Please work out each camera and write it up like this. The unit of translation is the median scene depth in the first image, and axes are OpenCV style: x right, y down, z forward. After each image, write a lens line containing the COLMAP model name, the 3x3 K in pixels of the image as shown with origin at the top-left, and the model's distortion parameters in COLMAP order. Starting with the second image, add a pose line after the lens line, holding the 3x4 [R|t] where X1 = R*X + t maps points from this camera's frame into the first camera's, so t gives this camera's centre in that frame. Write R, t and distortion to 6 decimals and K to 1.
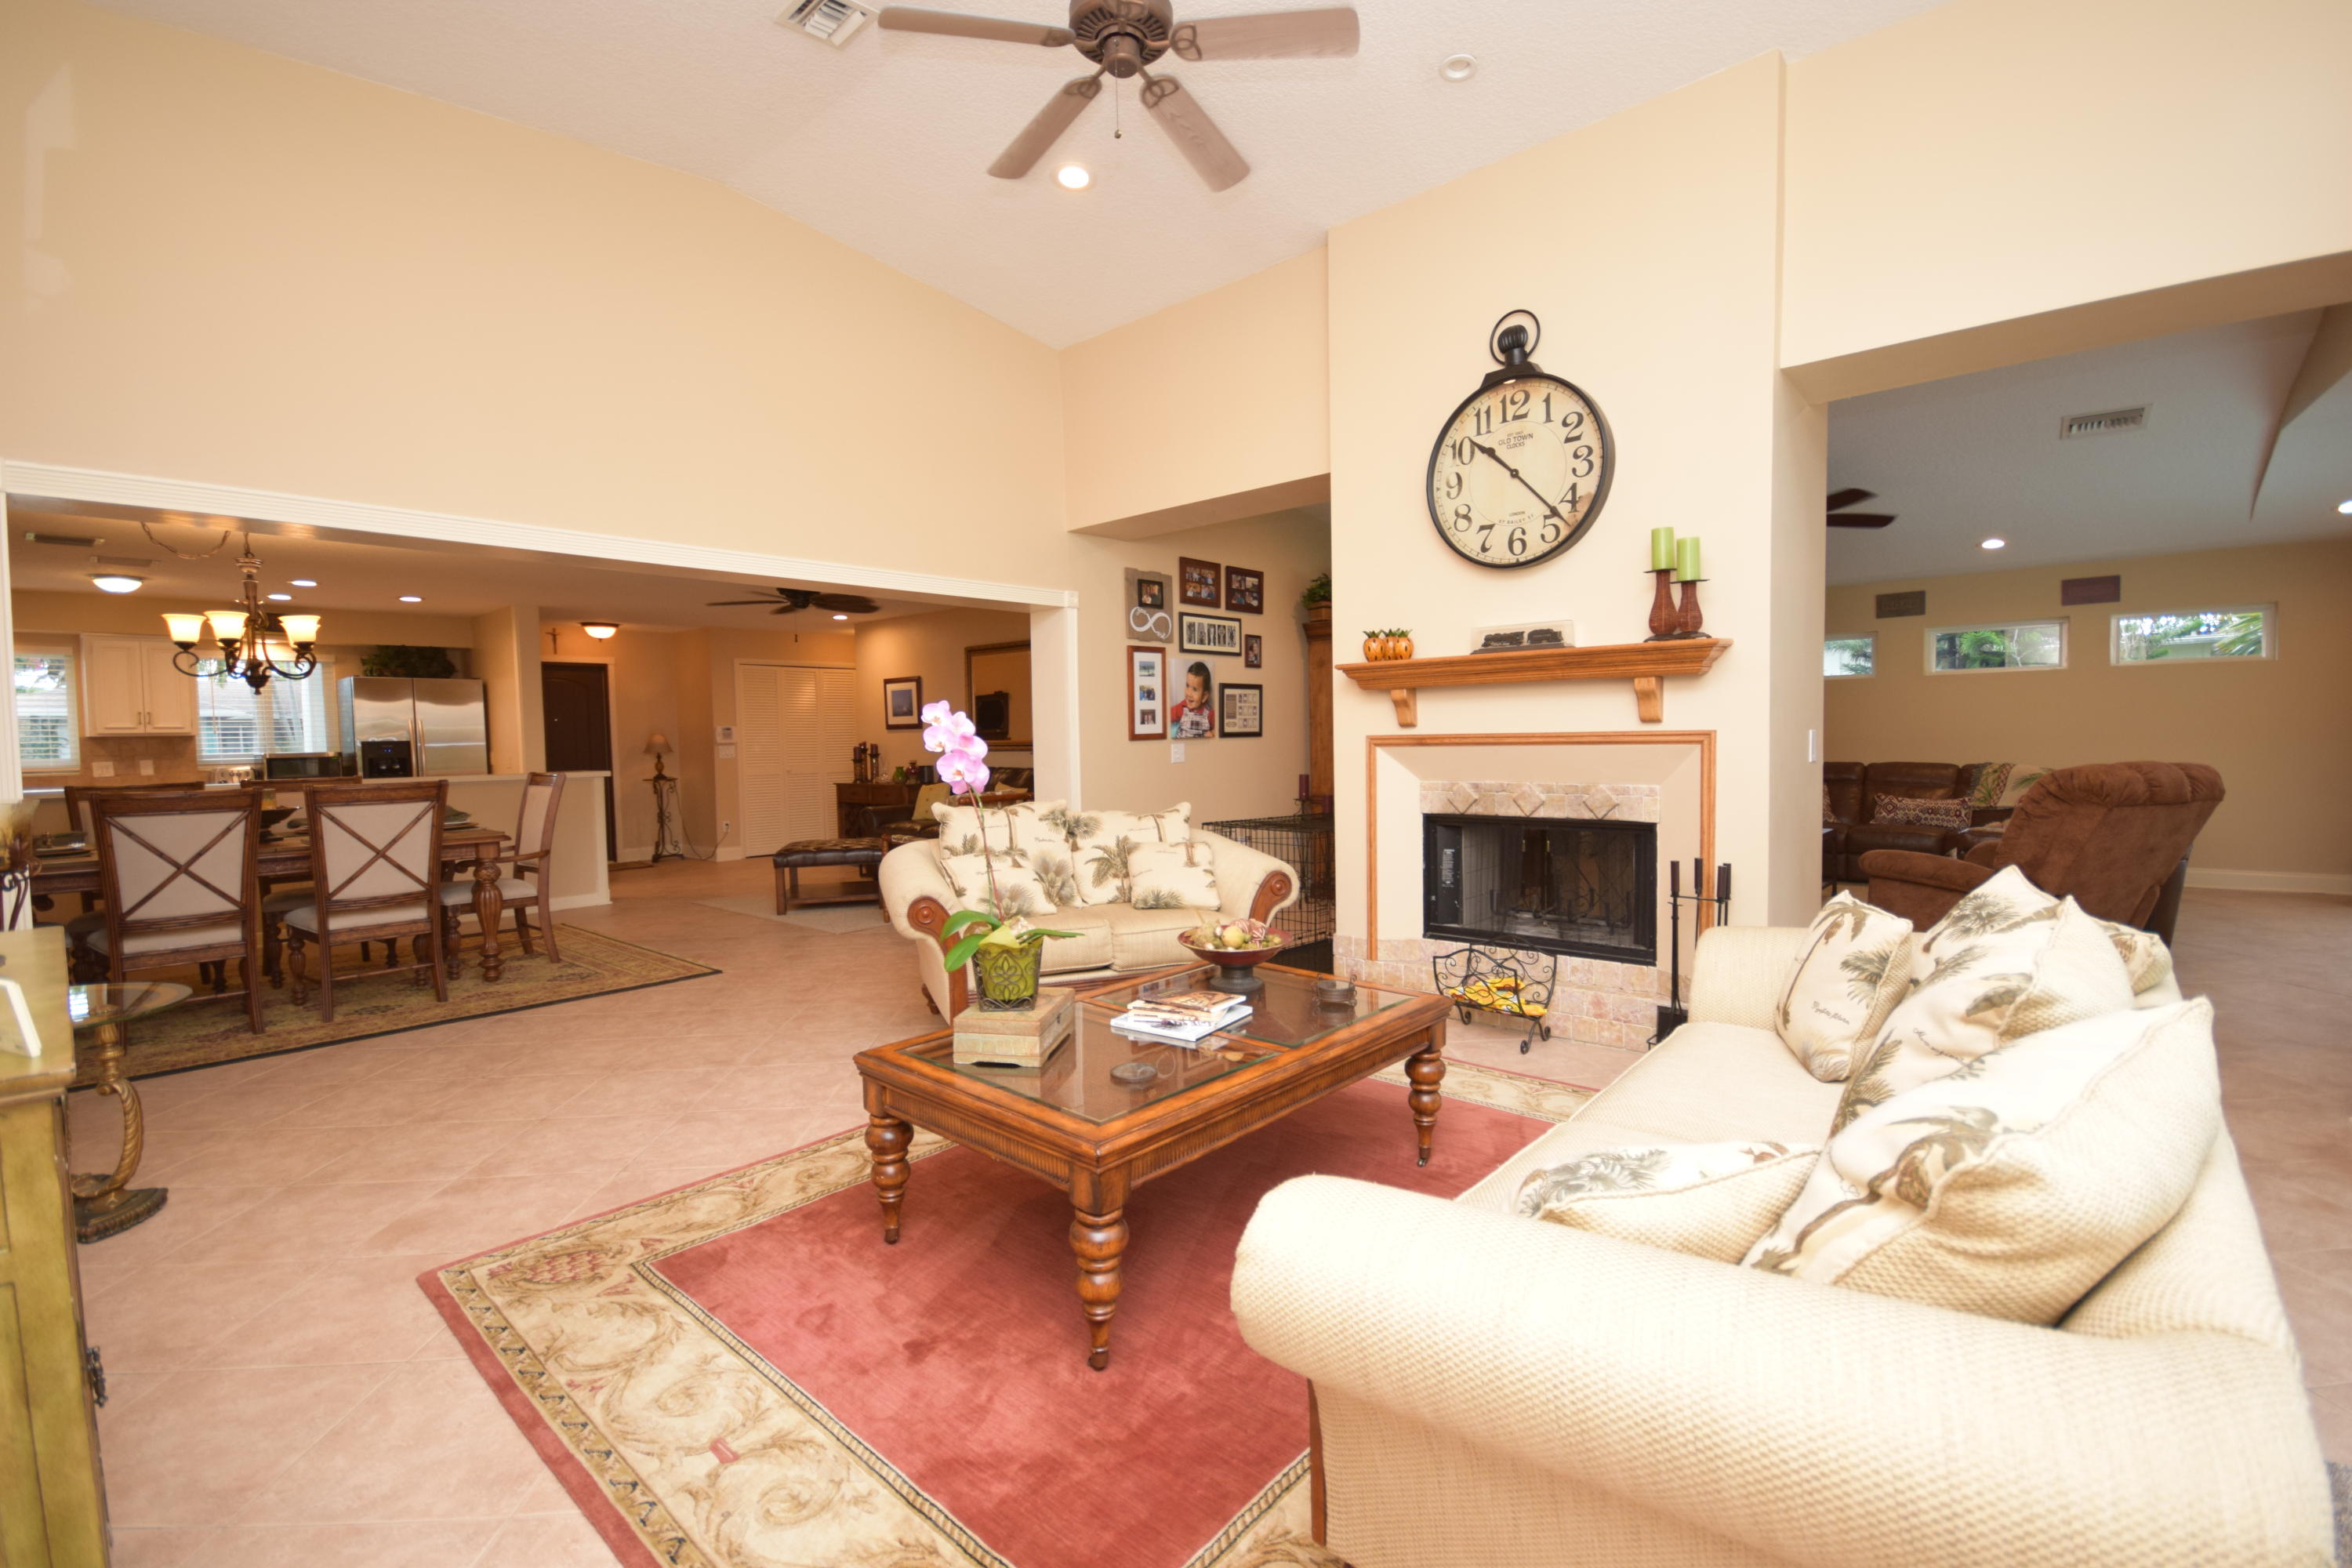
lens RADIAL K [[1050.7, 0, 1176.2], [0, 1050.7, 782.6], [0, 0, 1]] dist [0.001438, 0.000018]
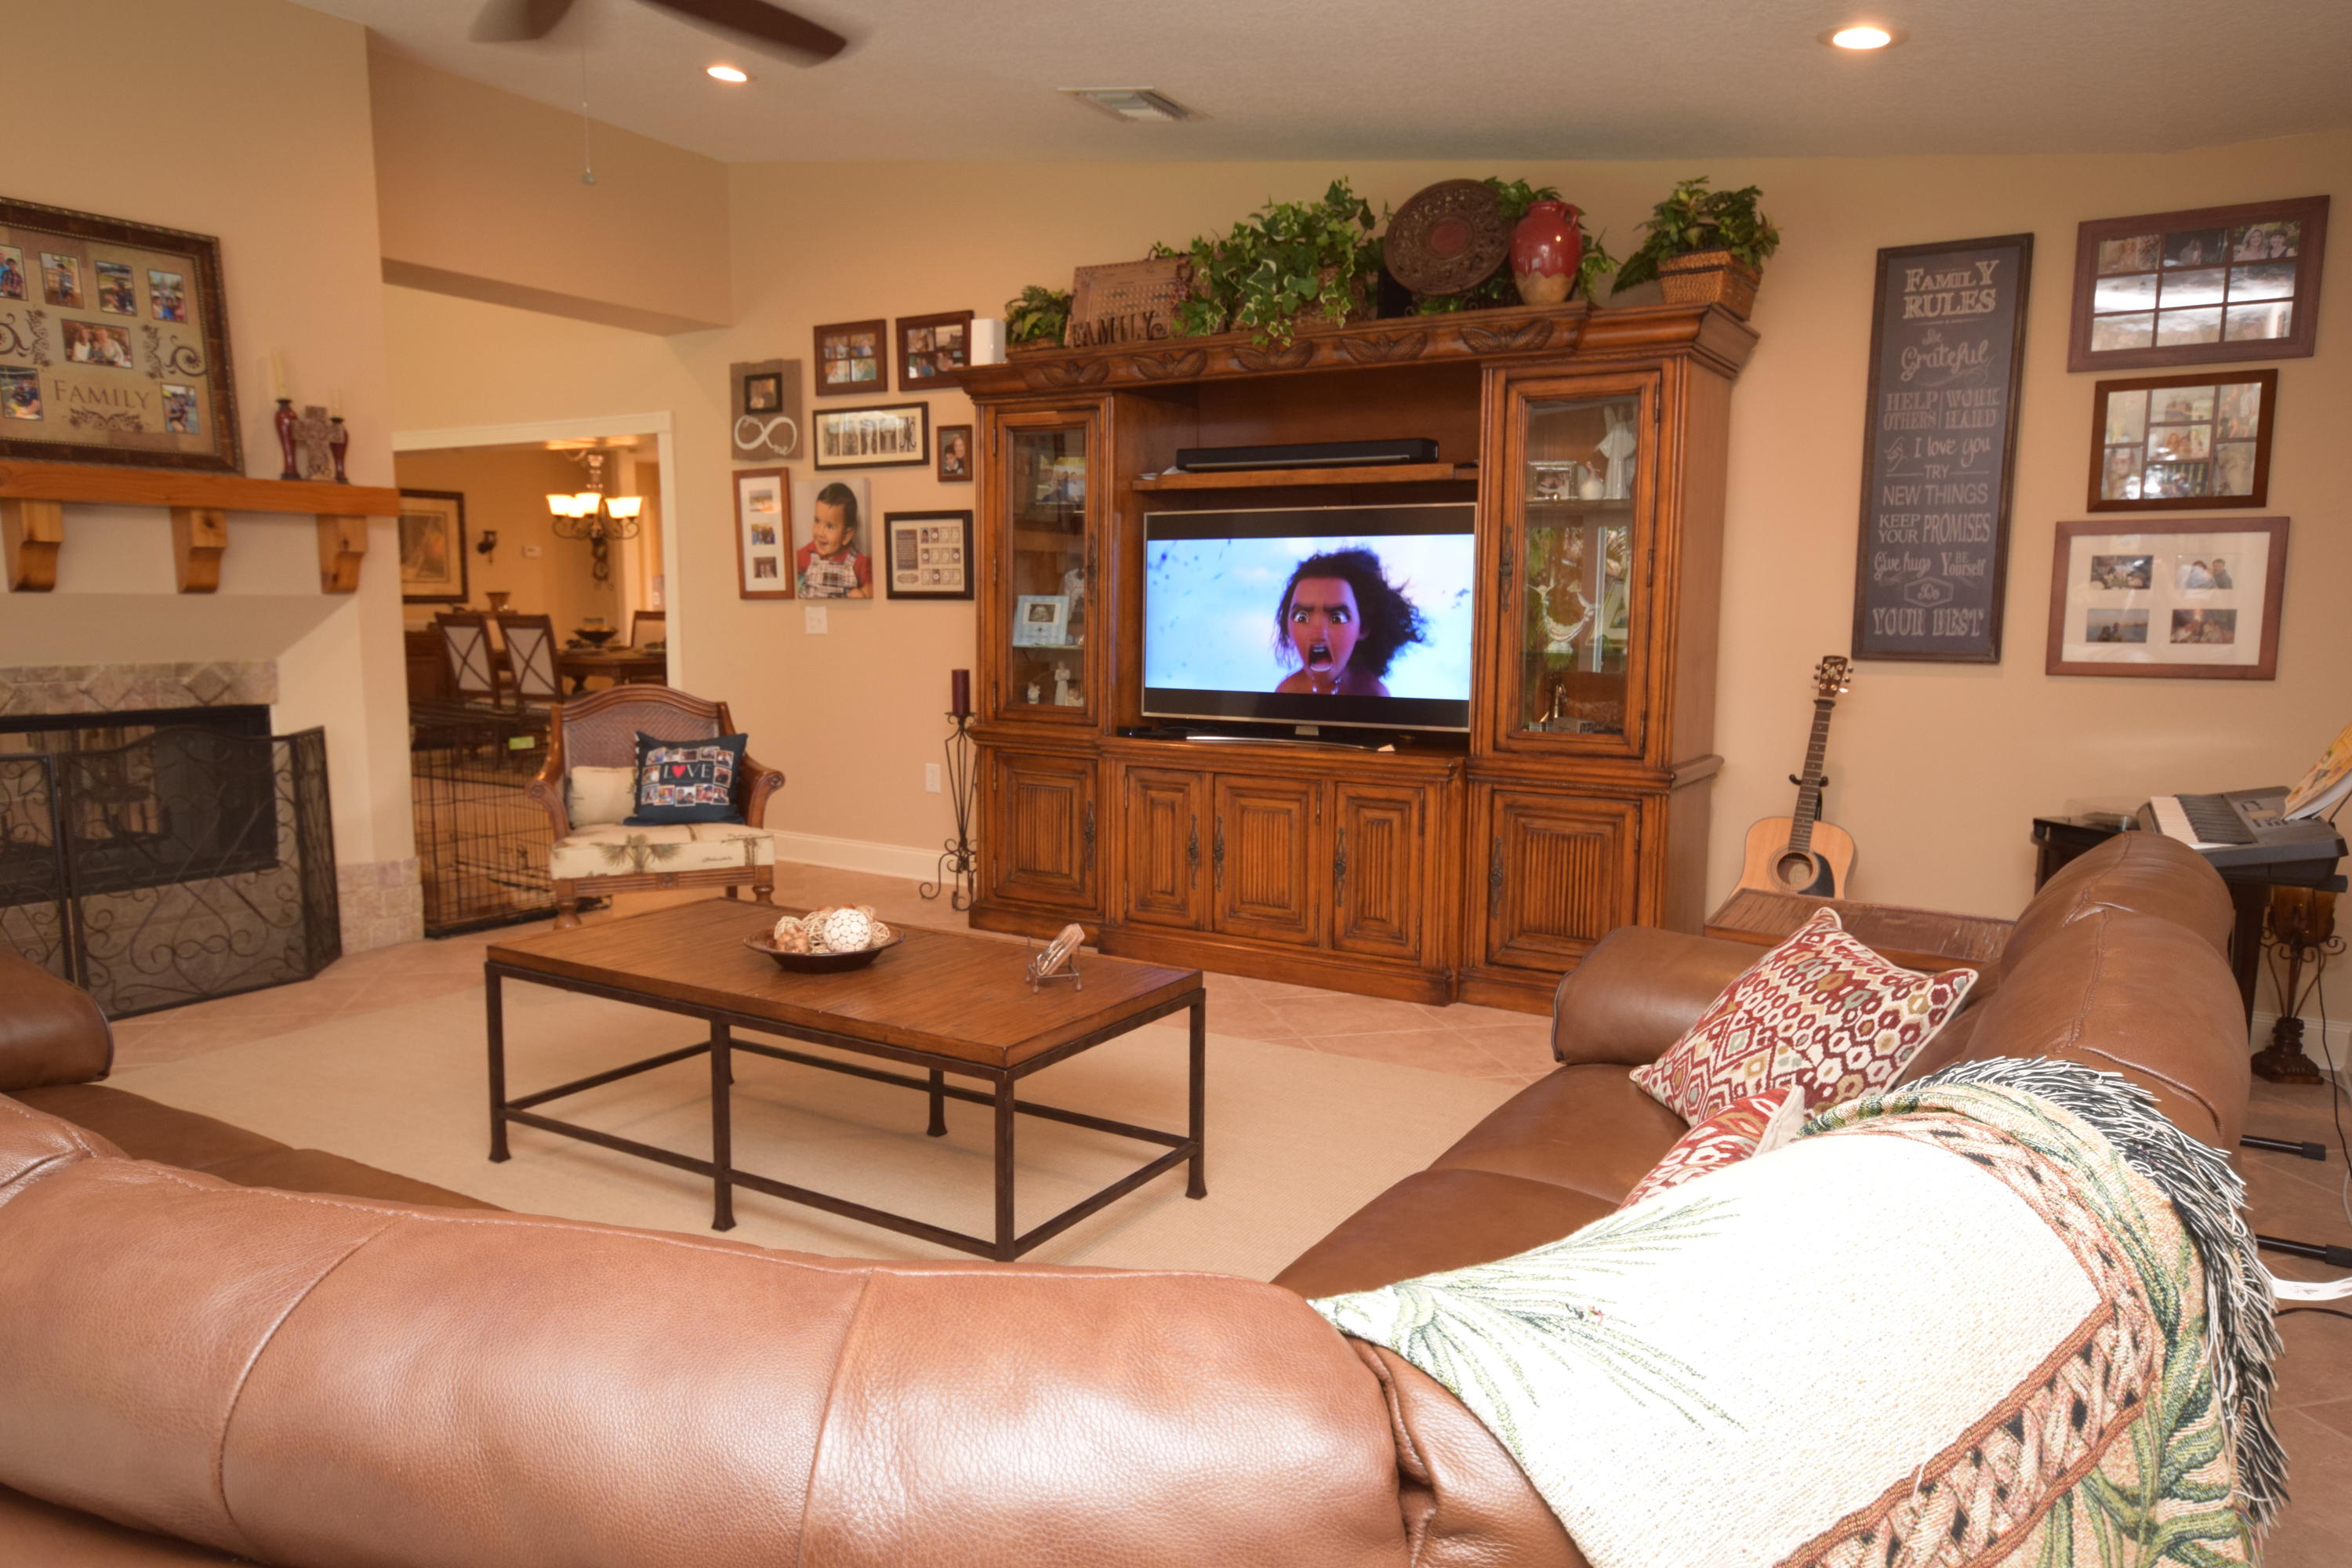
lens RADIAL K [[1559.8, 0, 1174.2], [0, 1559.8, 789.1], [0, 0, 1]] dist [0.003785, 0.001029]
pose [[0.179939, 0.144059, -0.973072, 1.046170], [-0.050214, 0.989274, 0.137172, -0.070229], [0.982395, 0.024179, 0.185243, 1.038413]]
